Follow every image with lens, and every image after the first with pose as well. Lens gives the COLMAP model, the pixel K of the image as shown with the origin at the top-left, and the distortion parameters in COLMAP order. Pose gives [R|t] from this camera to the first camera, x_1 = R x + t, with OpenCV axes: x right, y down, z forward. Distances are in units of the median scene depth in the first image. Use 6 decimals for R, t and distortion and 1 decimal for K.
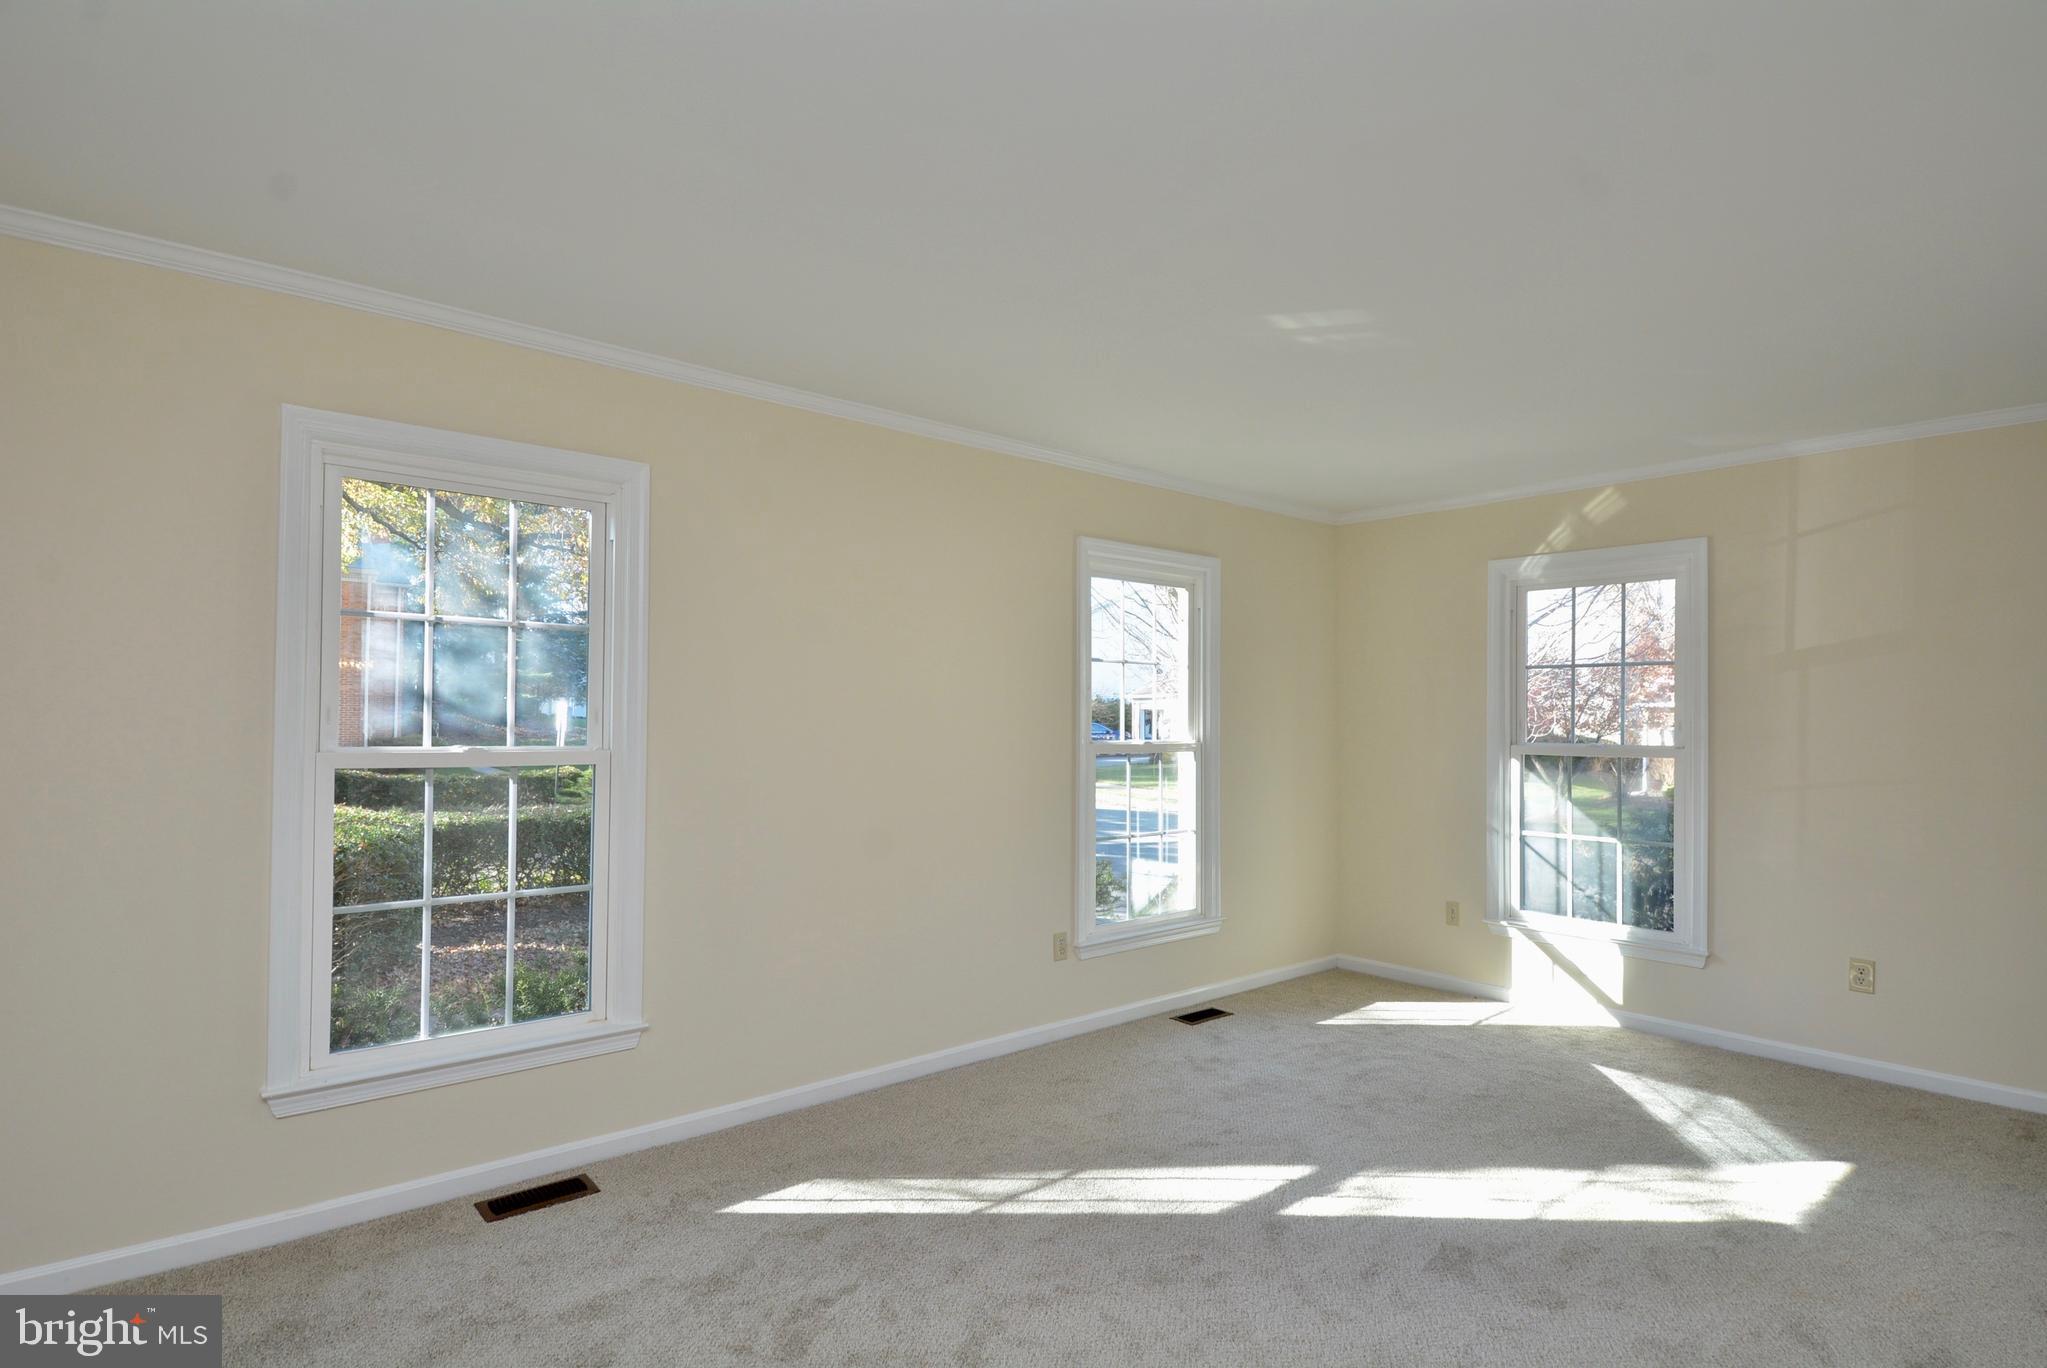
lens RADIAL K [[1060.0, 0, 1045.9], [0, 1060.0, 709.5], [0, 0, 1]] dist [0.023920, -0.027511]
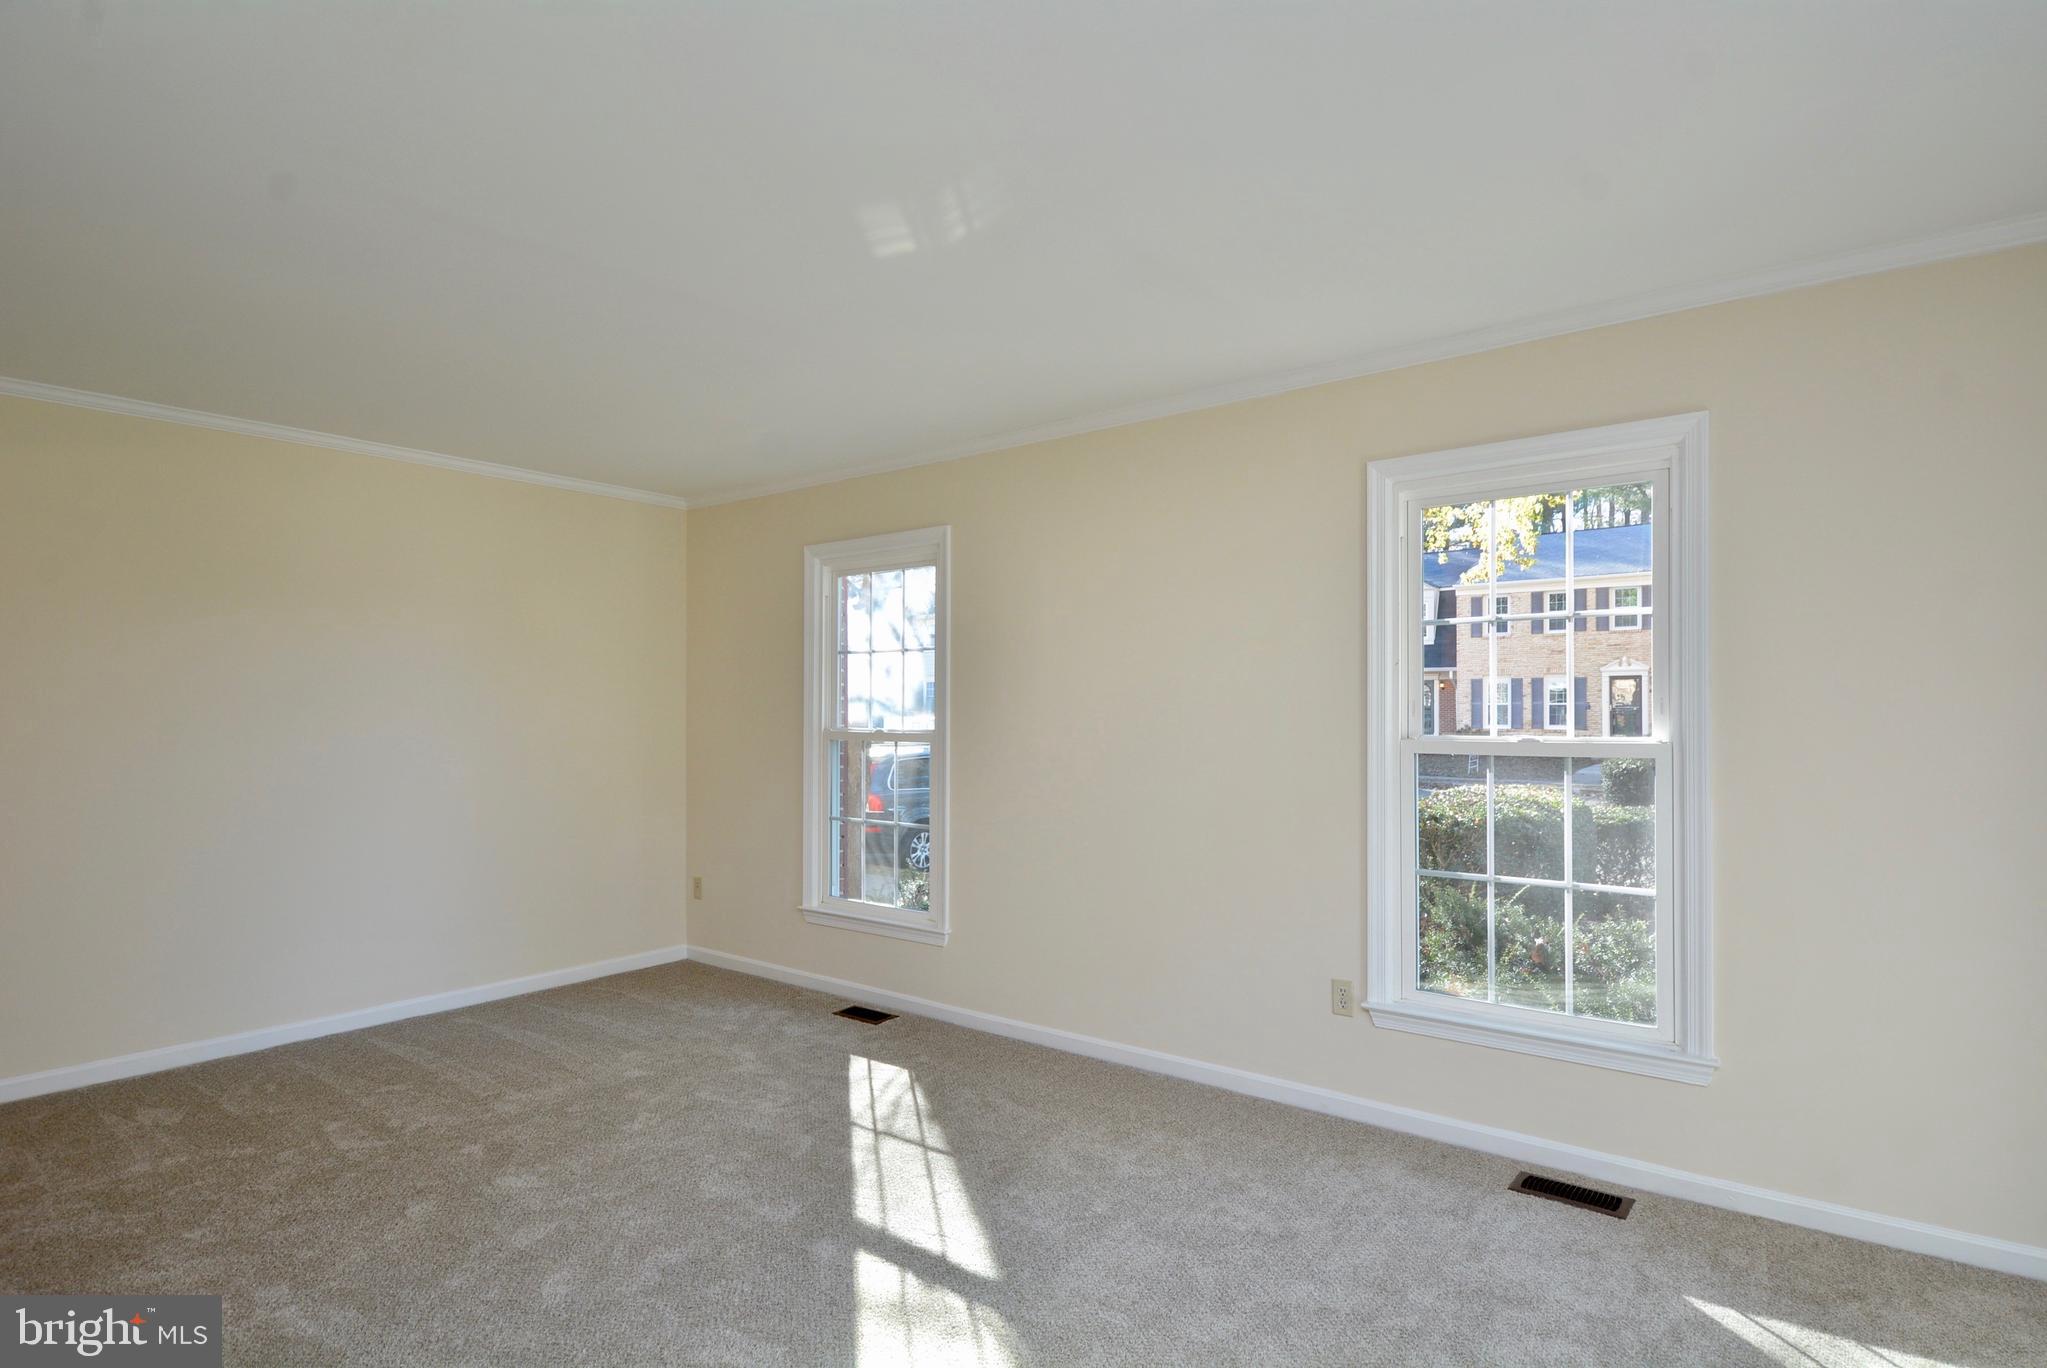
lens RADIAL K [[1051.4, 0, 1032.2], [0, 1051.4, 706.2], [0, 0, 1]] dist [-0.000812, -0.016016]
pose [[0.185136, -0.011042, -0.982651, 0.834249], [0.015320, 0.999848, -0.008349, 0.014100], [0.982593, -0.013509, 0.185277, 0.726465]]
